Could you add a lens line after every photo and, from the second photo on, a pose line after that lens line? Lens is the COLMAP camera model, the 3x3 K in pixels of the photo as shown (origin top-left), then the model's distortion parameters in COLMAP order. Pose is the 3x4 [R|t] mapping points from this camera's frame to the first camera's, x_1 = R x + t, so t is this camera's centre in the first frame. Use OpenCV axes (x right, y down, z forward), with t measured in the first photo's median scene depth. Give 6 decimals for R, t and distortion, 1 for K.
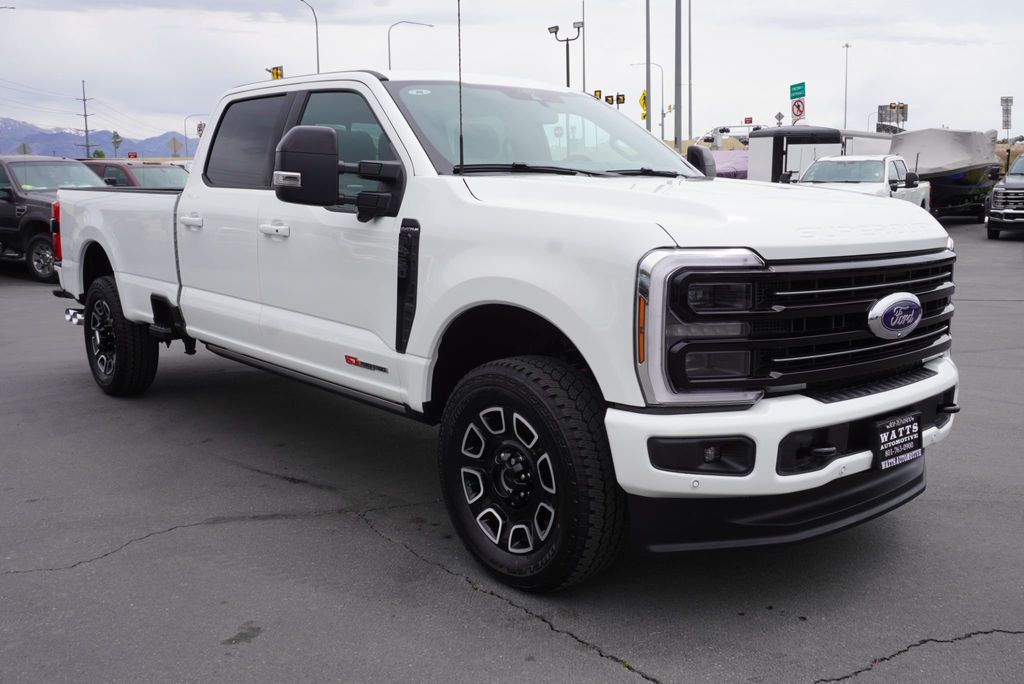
lens RADIAL K [[919.3, 0, 509.2], [0, 919.3, 347.1], [0, 0, 1]] dist [0.006882, 0.008346]
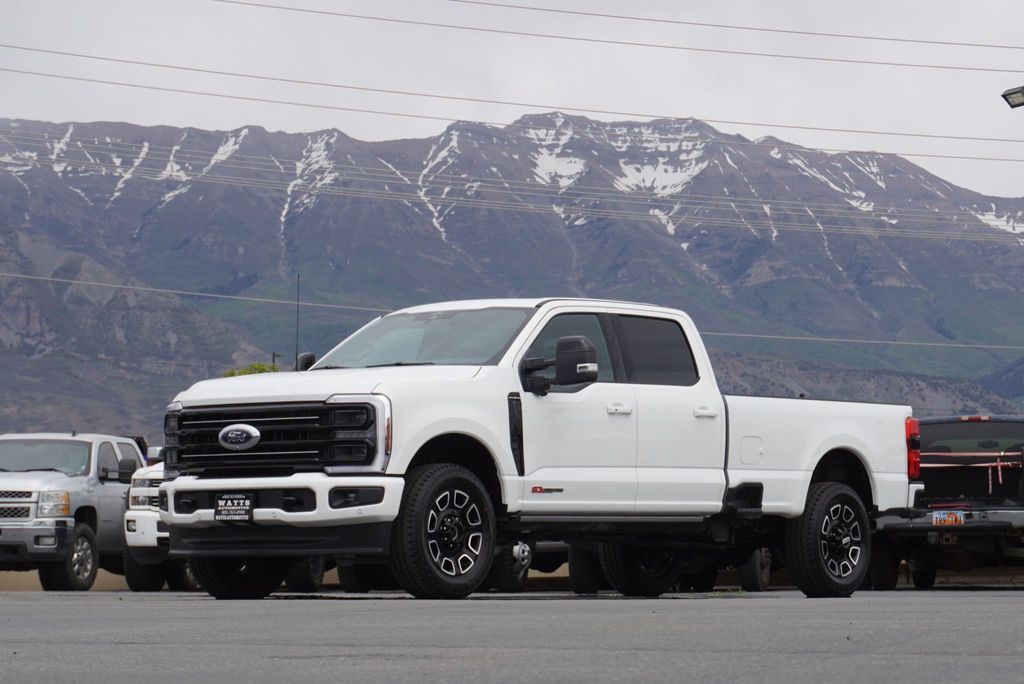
lens RADIAL K [[2934.0, 0, 512.2], [0, 2934.0, 343.9], [0, 0, 1]] dist [0.332091, 0.000000]
pose [[0.201516, -0.069867, -0.976990, 6.089397], [-0.162084, 0.981323, -0.103609, 0.292593], [0.965981, 0.179233, 0.186428, 0.398652]]
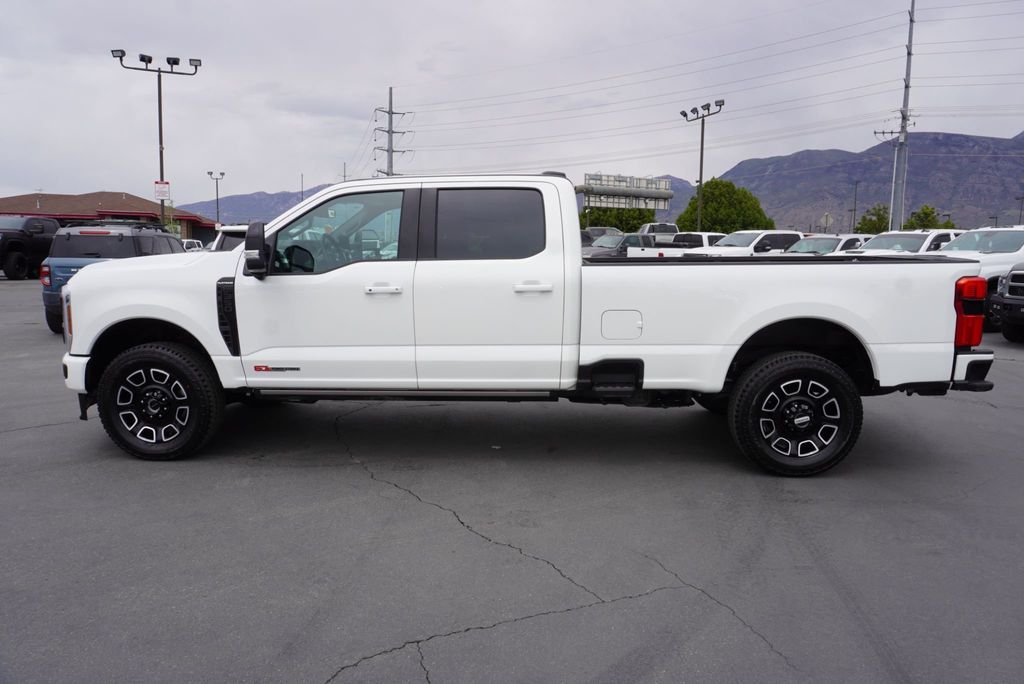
lens RADIAL K [[680.4, 0, 516.9], [0, 680.4, 338.0], [0, 0, 1]] dist [-0.041944, 0.031871]
pose [[-0.673466, 0.102375, -0.732095, 0.989501], [-0.124973, 0.960340, 0.249257, -0.533190], [0.728578, 0.259358, -0.633962, 2.904616]]
